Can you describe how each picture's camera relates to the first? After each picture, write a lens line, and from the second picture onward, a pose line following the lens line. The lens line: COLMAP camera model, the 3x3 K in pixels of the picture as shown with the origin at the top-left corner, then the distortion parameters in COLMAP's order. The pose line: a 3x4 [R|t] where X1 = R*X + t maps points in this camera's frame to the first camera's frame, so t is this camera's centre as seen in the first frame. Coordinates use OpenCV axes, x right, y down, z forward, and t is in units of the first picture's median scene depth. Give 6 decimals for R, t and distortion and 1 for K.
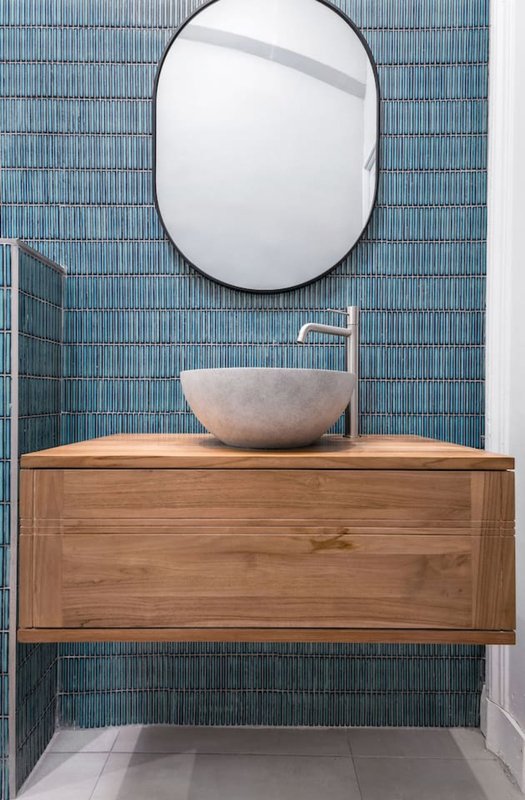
lens RADIAL K [[368.5, 0, 257.8], [0, 368.5, 404.2], [0, 0, 1]] dist [0.004573, 0.000828]
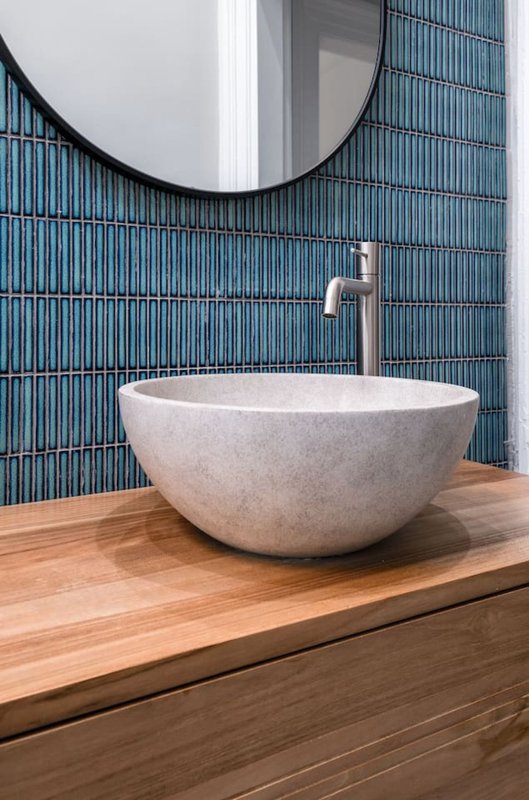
lens RADIAL K [[624.2, 0, 246.7], [0, 624.2, 315.9], [0, 0, 1]] dist [0.028118, -0.015225]
pose [[0.879677, -0.002046, 0.475568, -0.335803], [0.010014, 0.999849, -0.014223, -0.127342], [-0.475467, 0.017274, 0.879564, 0.227232]]
